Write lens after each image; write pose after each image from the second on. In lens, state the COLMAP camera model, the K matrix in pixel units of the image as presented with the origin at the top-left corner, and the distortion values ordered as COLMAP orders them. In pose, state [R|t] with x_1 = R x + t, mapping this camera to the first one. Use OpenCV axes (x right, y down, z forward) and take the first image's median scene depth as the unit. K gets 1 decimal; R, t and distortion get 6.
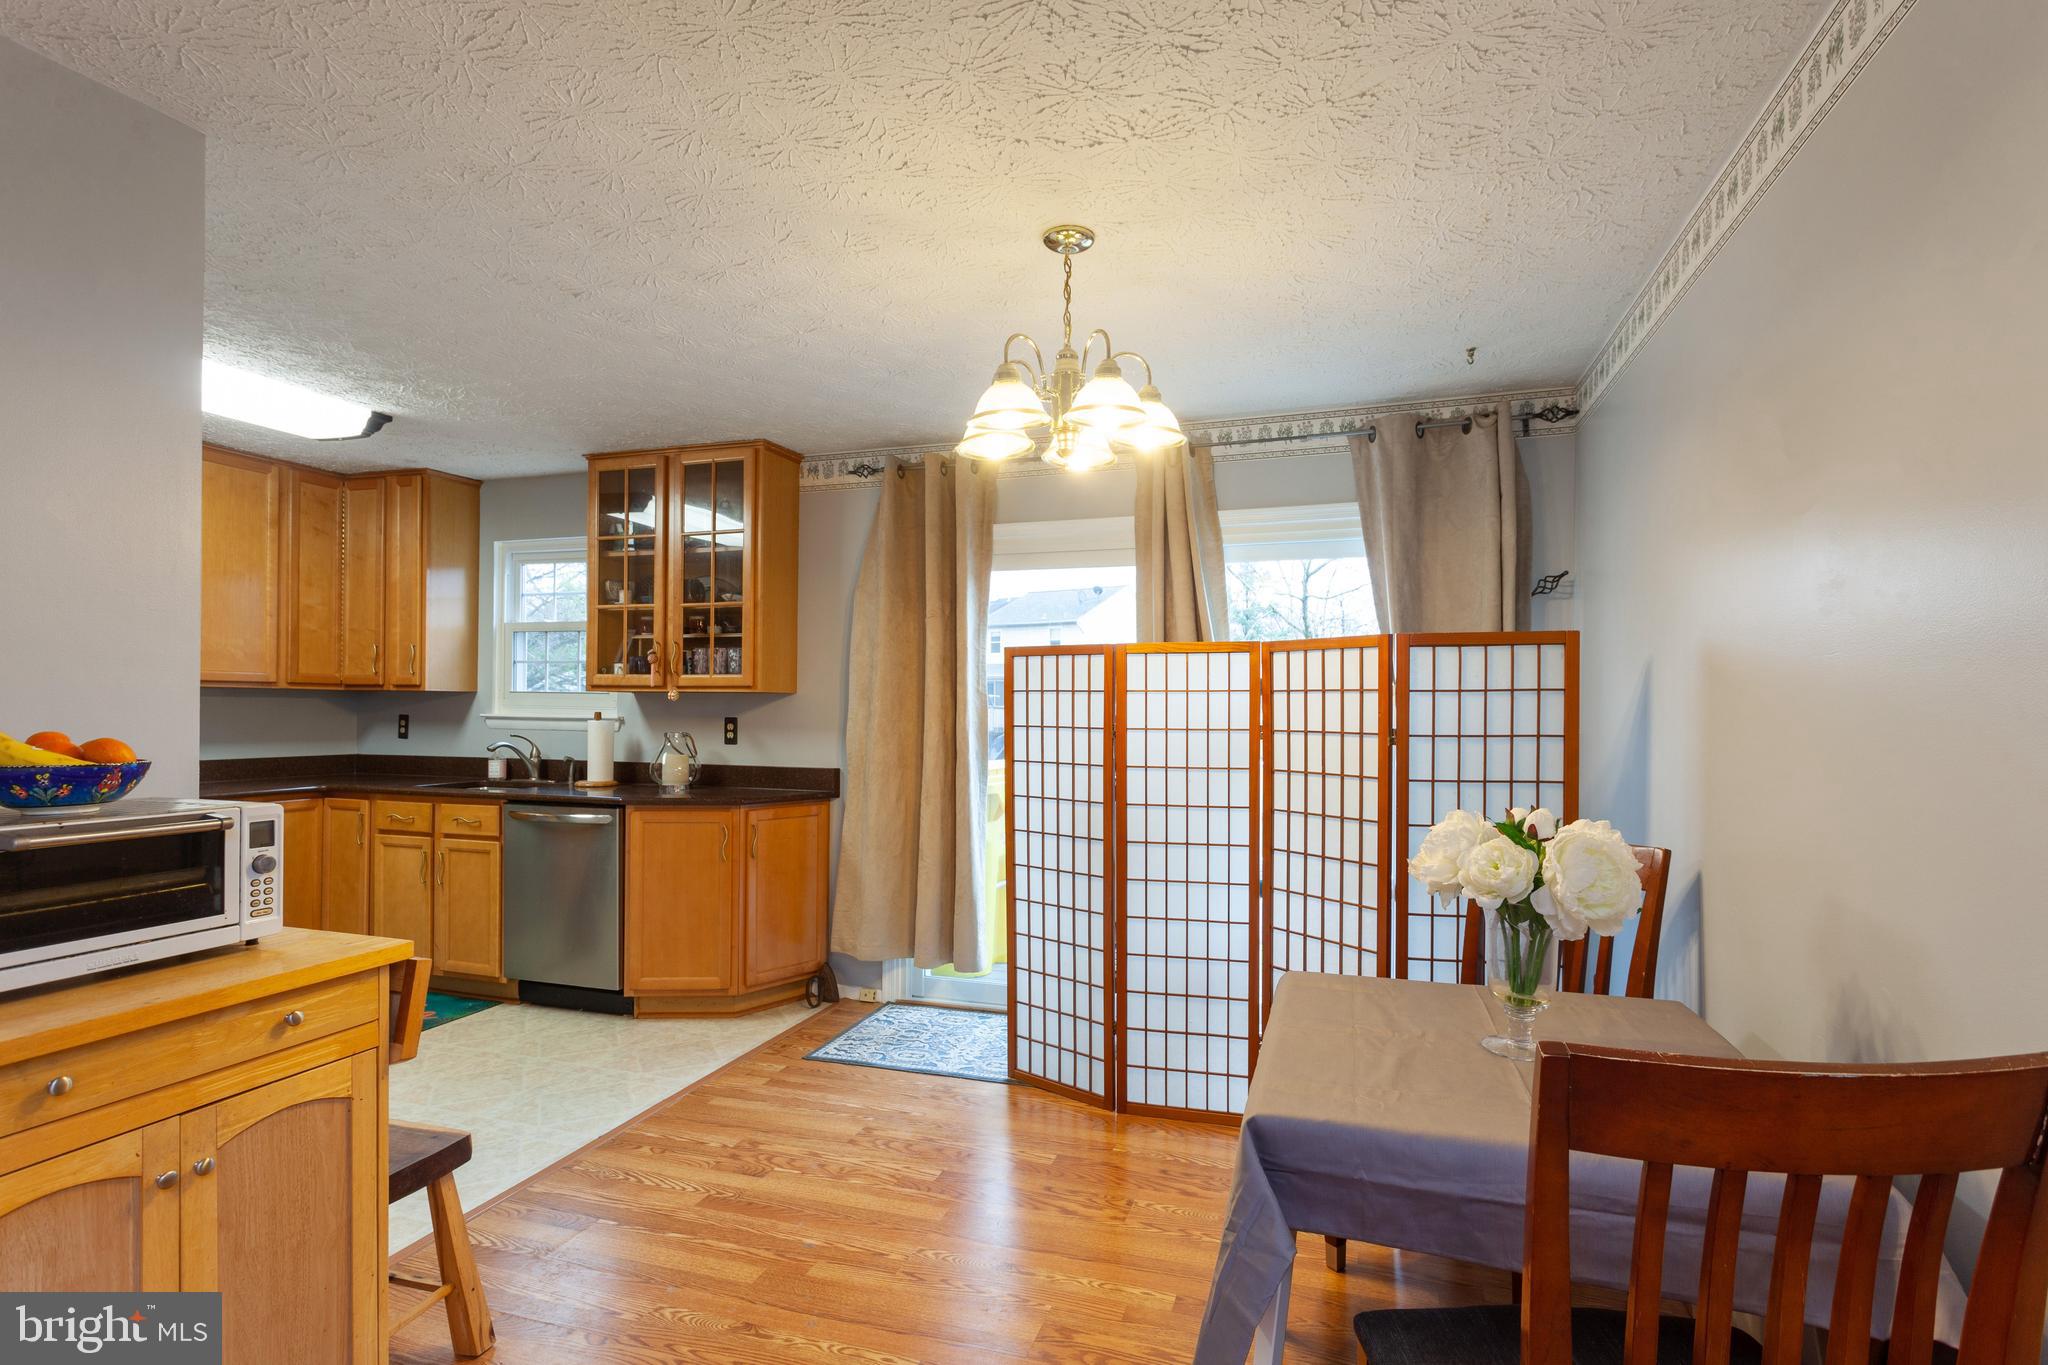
lens RADIAL K [[983.3, 0, 1027.7], [0, 983.3, 709.8], [0, 0, 1]] dist [0.005972, -0.000787]
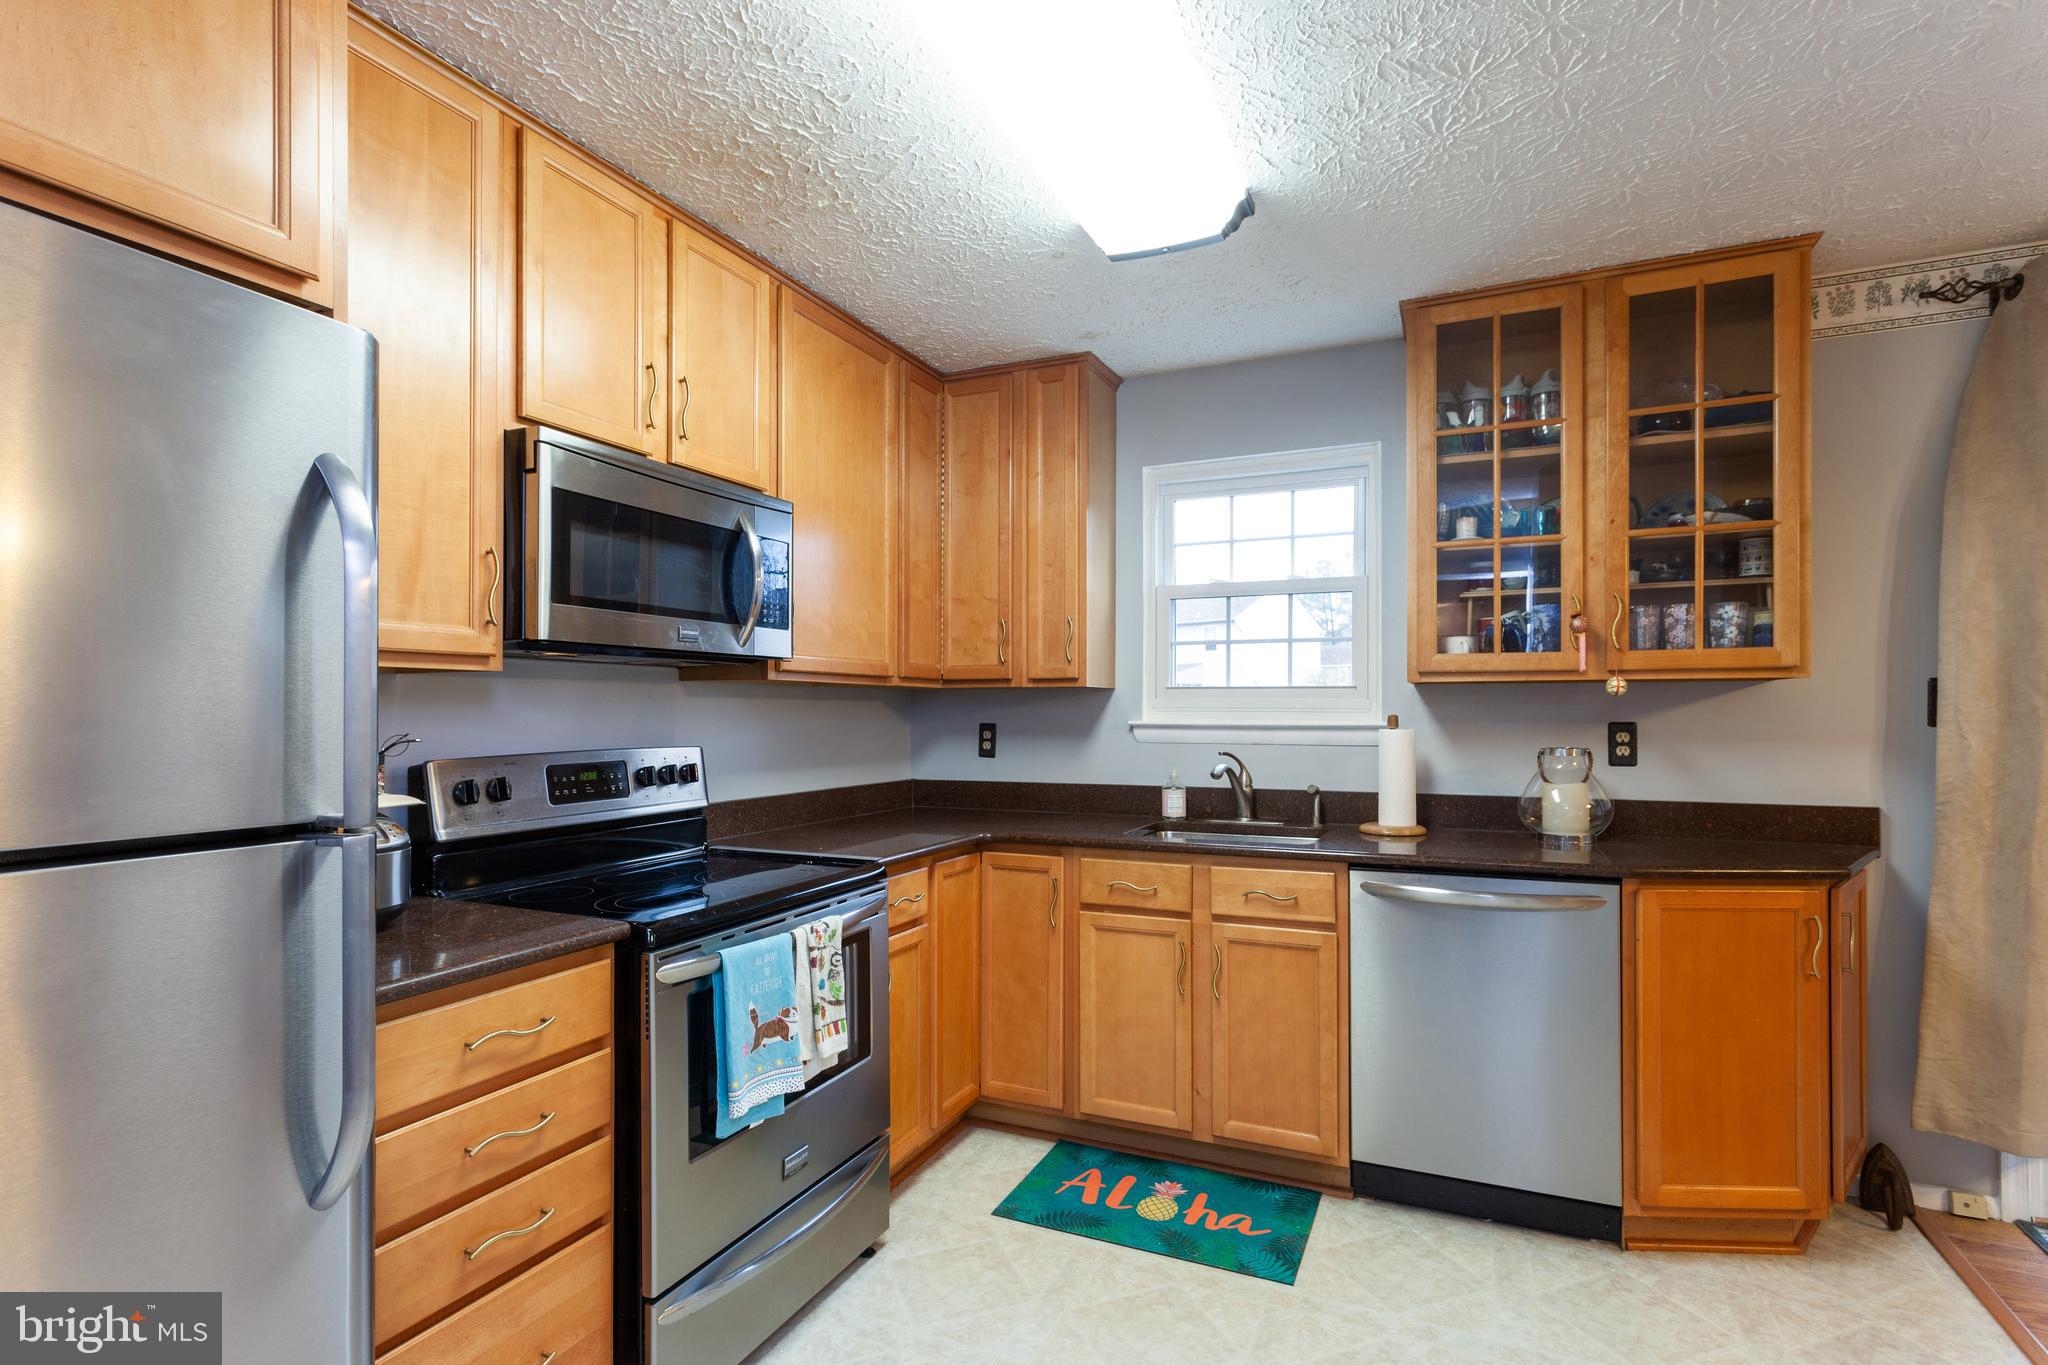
lens RADIAL K [[983.3, 0, 1017.4], [0, 983.3, 705.7], [0, 0, 1]] dist [0.005972, -0.000787]
pose [[0.994339, -0.011702, -0.105611, -0.630698], [0.010701, 0.999892, -0.010033, -0.000505], [0.105717, 0.008846, 0.994357, 0.359507]]
